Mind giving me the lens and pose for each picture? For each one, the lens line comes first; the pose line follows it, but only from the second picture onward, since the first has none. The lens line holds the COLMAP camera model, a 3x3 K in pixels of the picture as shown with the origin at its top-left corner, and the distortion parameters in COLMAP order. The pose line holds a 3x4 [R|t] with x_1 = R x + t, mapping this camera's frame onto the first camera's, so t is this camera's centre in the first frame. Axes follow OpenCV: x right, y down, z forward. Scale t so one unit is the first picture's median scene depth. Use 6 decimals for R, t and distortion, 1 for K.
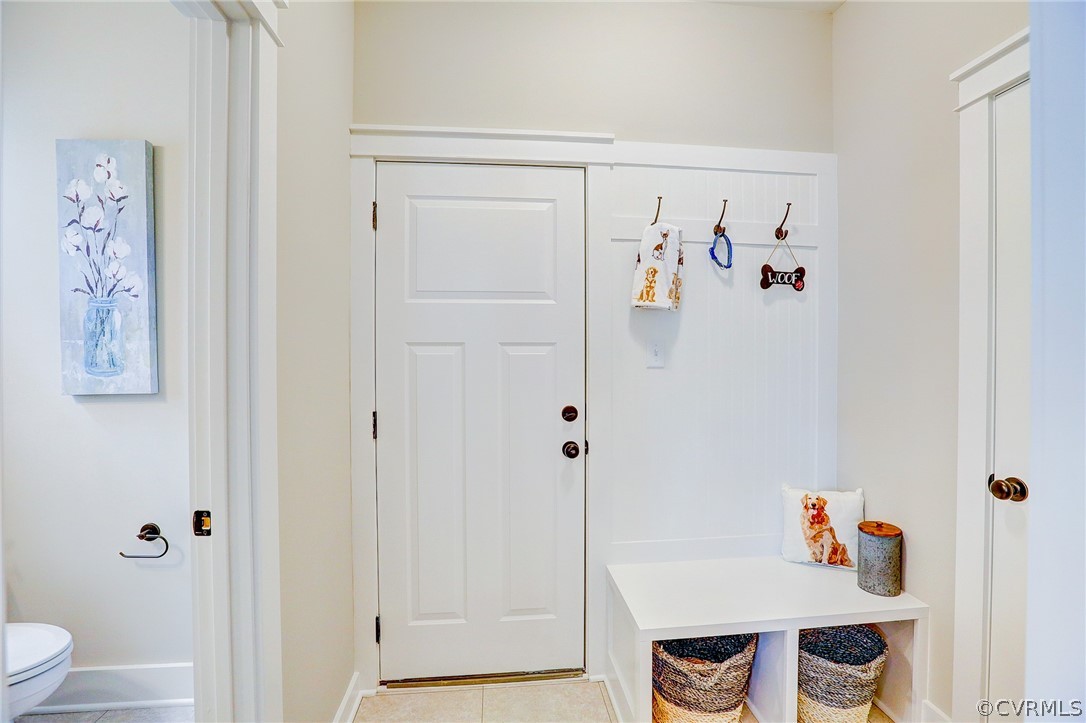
lens RADIAL K [[493.0, 0, 546.2], [0, 493.0, 359.1], [0, 0, 1]] dist [-0.045639, 0.014099]
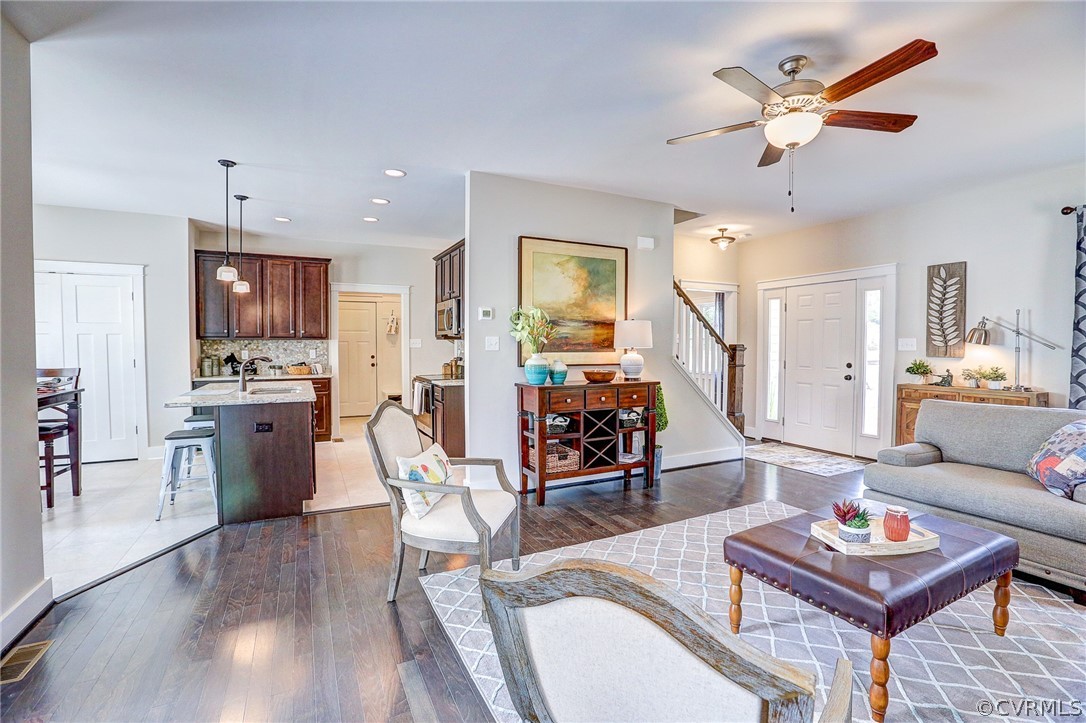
lens RADIAL K [[493.0, 0, 546.2], [0, 493.0, 359.1], [0, 0, 1]] dist [-0.045639, 0.014099]
pose [[0.932961, -0.010523, 0.359823, -0.089092], [0.002651, 0.999746, 0.022364, 0.031669], [-0.359967, -0.019911, 0.932752, -3.858257]]
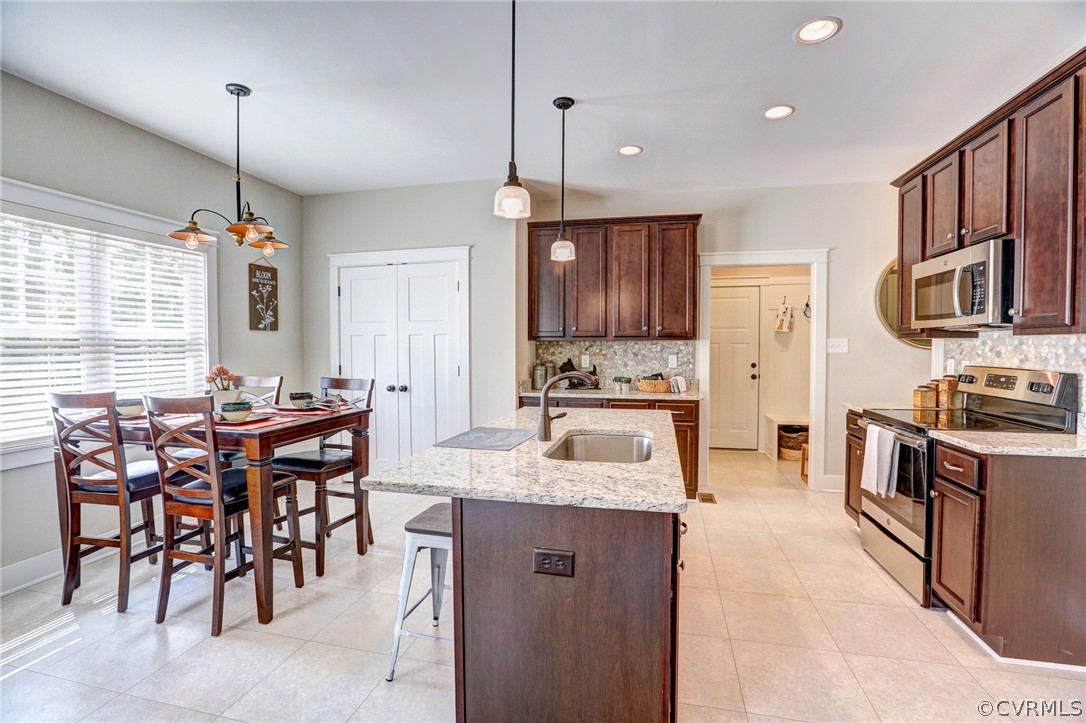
lens RADIAL K [[493.0, 0, 546.2], [0, 493.0, 359.1], [0, 0, 1]] dist [-0.045639, 0.014099]
pose [[0.948056, 0.007726, -0.318011, -0.216682], [-0.002136, 0.999837, 0.017924, 0.016379], [0.318097, -0.016314, 0.947918, -2.412275]]
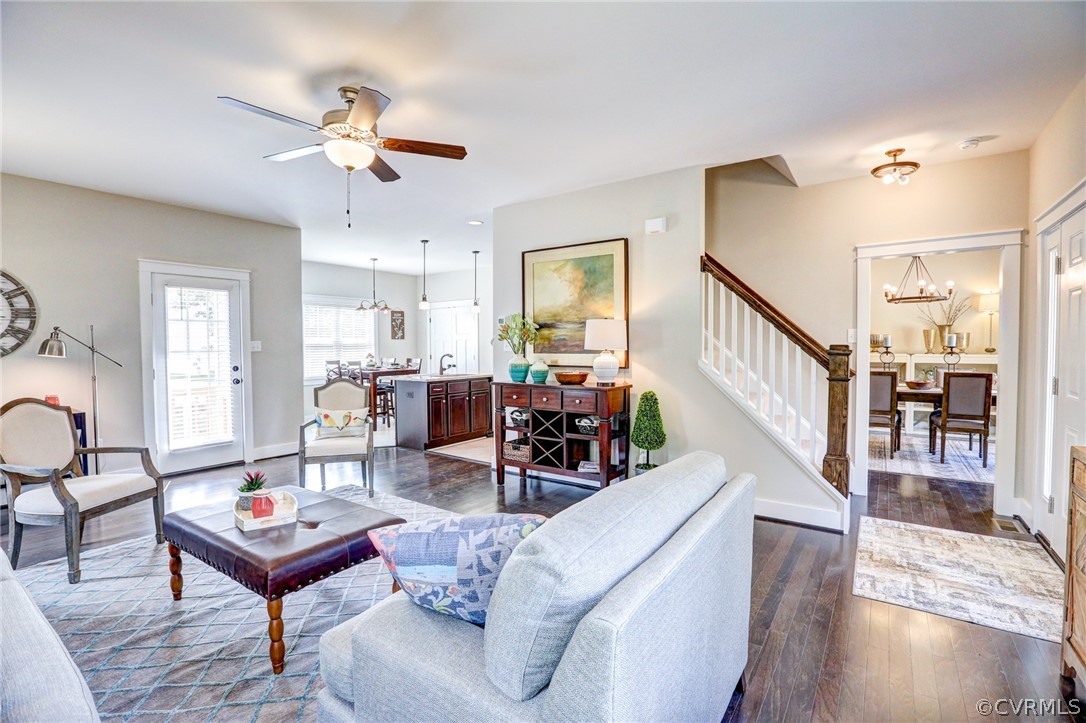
lens RADIAL K [[493.0, 0, 546.2], [0, 493.0, 359.1], [0, 0, 1]] dist [-0.045639, 0.014099]
pose [[0.758532, 0.013503, -0.651496, 2.377809], [0.000160, 0.999781, 0.020907, 0.028259], [0.651636, -0.015963, 0.758364, -3.600794]]
